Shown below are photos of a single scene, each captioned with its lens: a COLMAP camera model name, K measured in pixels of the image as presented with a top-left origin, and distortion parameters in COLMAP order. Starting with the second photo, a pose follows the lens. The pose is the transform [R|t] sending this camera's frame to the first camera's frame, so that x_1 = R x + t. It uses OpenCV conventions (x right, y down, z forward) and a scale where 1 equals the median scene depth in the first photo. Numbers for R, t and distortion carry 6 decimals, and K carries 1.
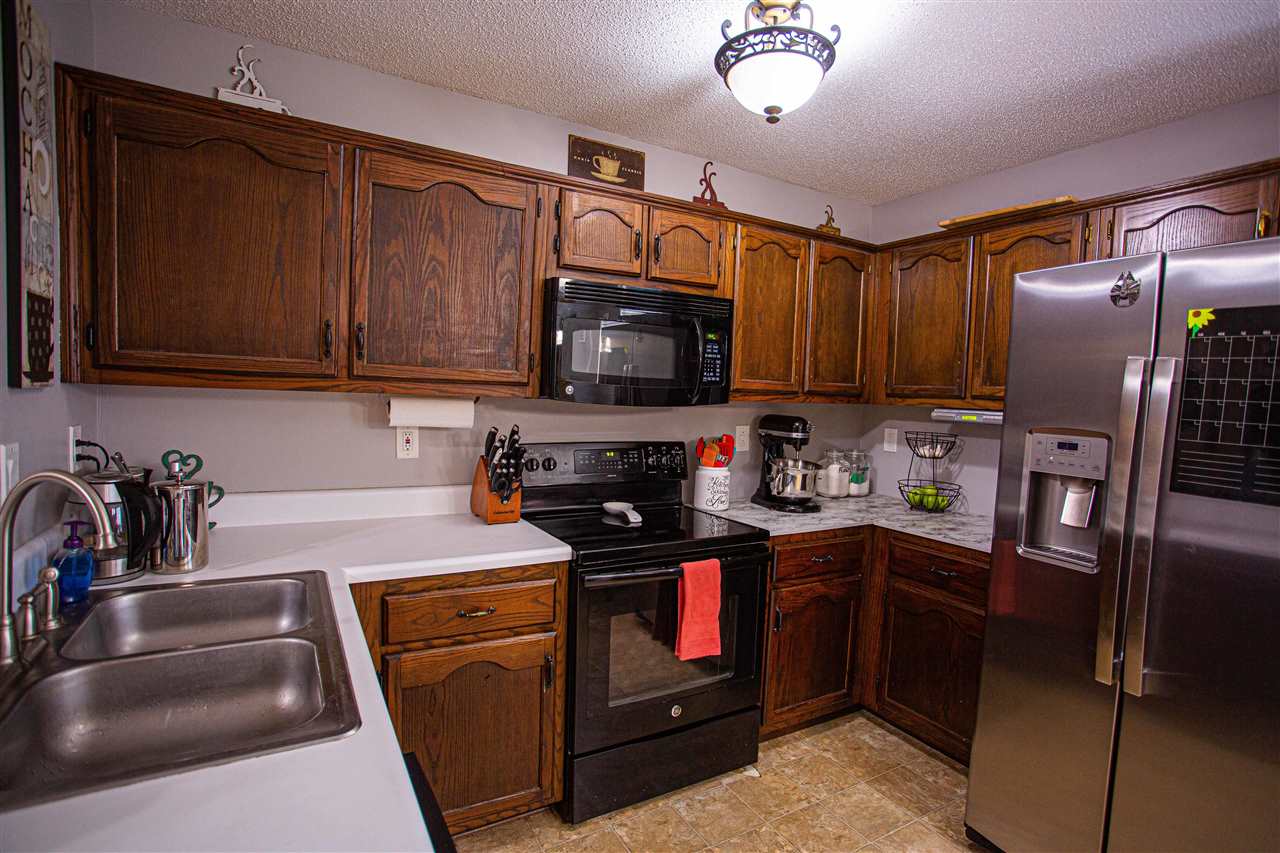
lens RADIAL K [[624.3, 0, 653.0], [0, 624.3, 429.3], [0, 0, 1]] dist [-0.031740, 0.008859]
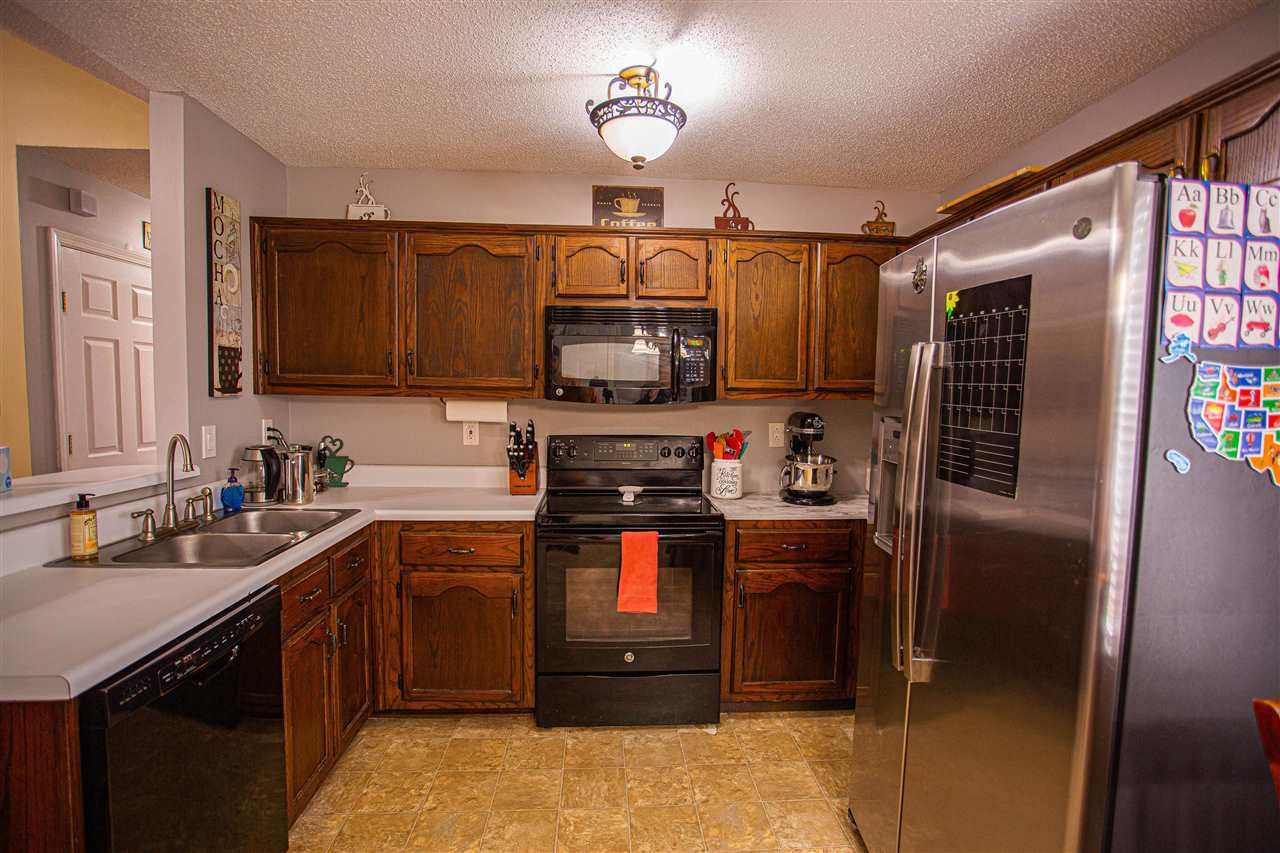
lens RADIAL K [[624.3, 0, 636.1], [0, 624.3, 427.1], [0, 0, 1]] dist [-0.031740, 0.008859]
pose [[0.896482, 0.000143, -0.443080, 0.602857], [-0.006929, 0.999882, -0.013698, 0.026803], [0.443025, 0.015350, 0.896378, -0.080493]]
